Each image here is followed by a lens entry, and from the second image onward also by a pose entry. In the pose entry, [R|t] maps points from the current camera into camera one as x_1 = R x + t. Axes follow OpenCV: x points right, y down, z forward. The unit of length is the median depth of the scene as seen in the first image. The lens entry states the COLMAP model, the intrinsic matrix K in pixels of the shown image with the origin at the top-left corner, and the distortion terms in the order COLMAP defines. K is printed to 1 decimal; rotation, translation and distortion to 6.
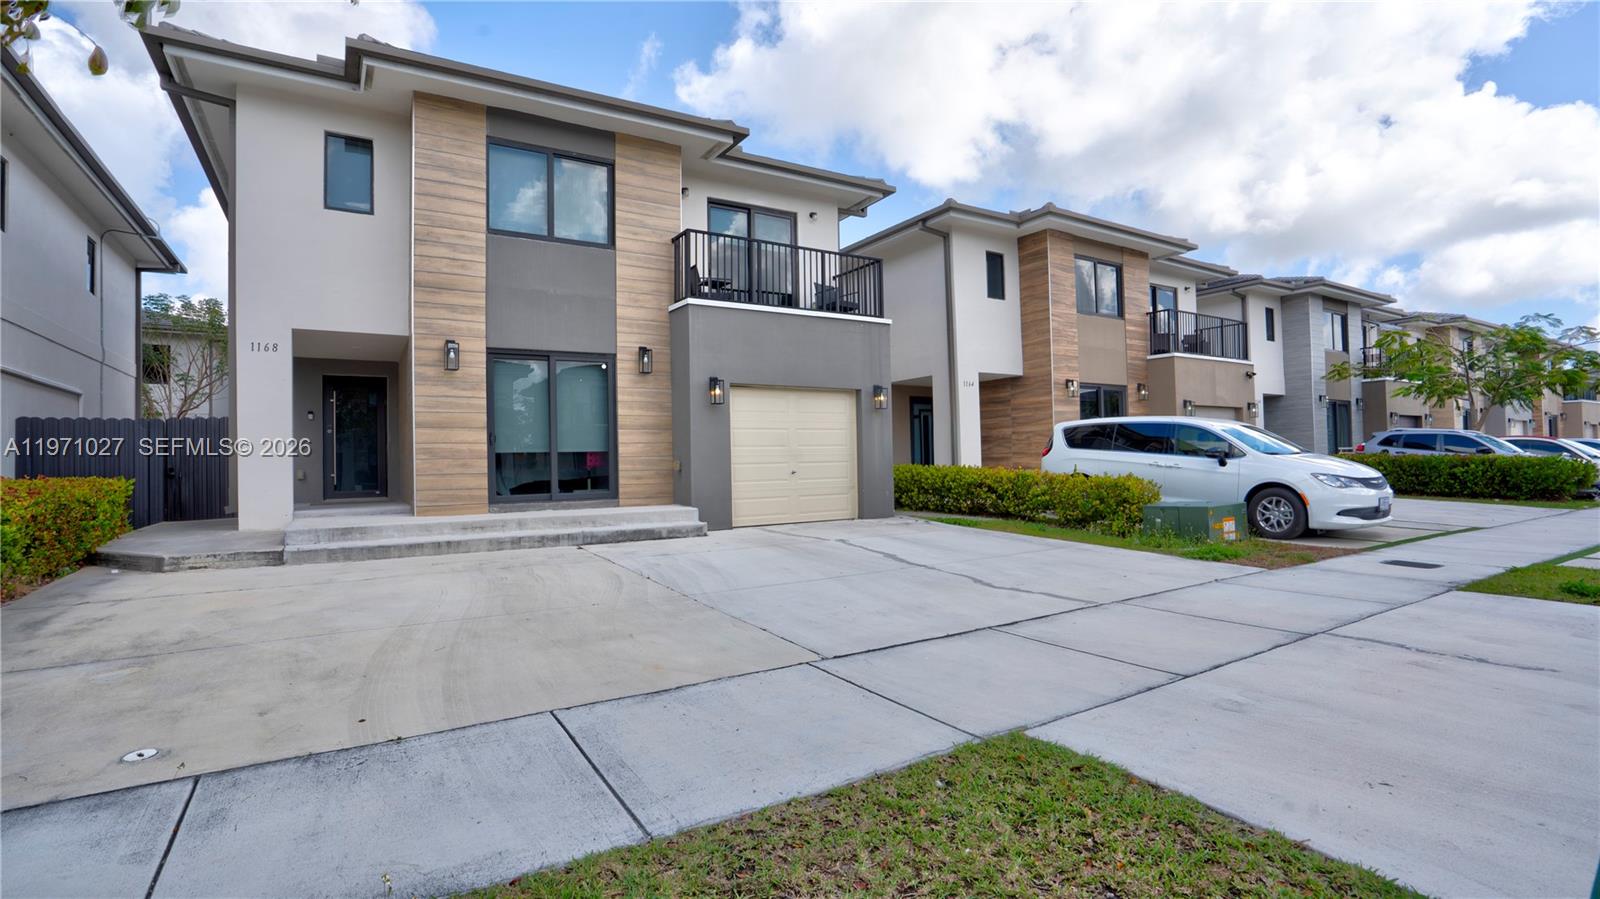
lens RADIAL K [[754.1, 0, 813.6], [0, 754.1, 450.0], [0, 0, 1]] dist [-0.064240, 0.029822]
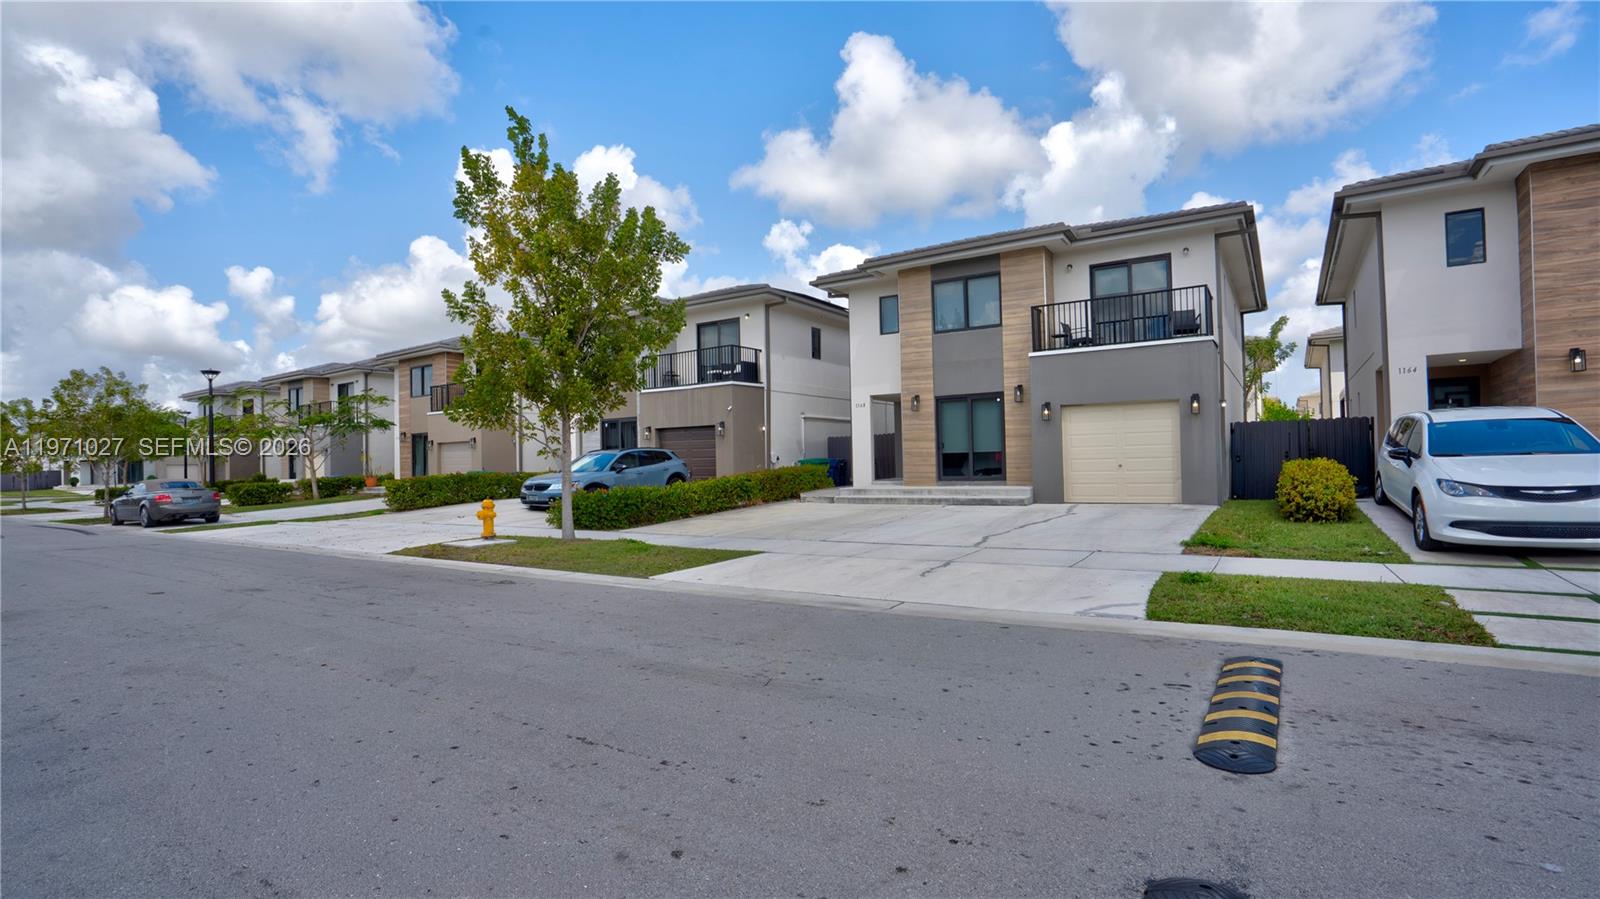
lens RADIAL K [[754.1, 0, 813.6], [0, 754.1, 450.0], [0, 0, 1]] dist [-0.064240, 0.029822]
pose [[0.418386, -0.002464, -0.908266, 1.055550], [0.030088, 0.999485, 0.011148, -0.032348], [0.907771, -0.031992, 0.418245, -0.056411]]
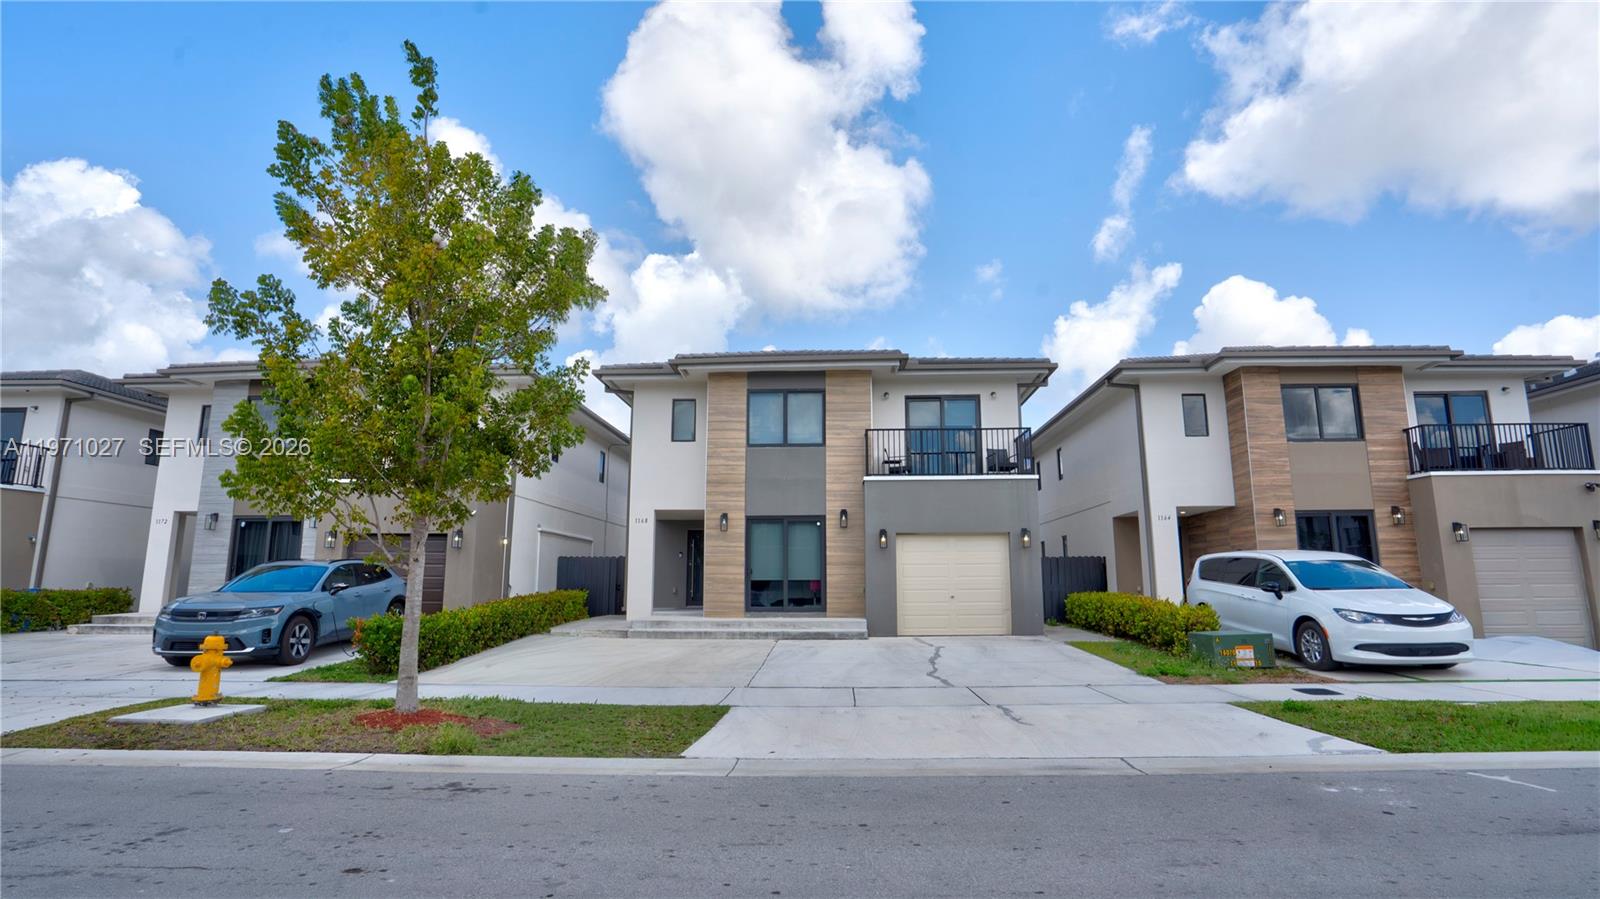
lens RADIAL K [[780.7, 0, 813.7], [0, 780.7, 456.1], [0, 0, 1]] dist [-0.075007, 0.037238]
pose [[0.823381, -0.074555, -0.562571, 0.623490], [-0.004625, 0.990418, -0.138025, -0.028892], [0.567471, 0.116249, 0.815146, -0.318839]]
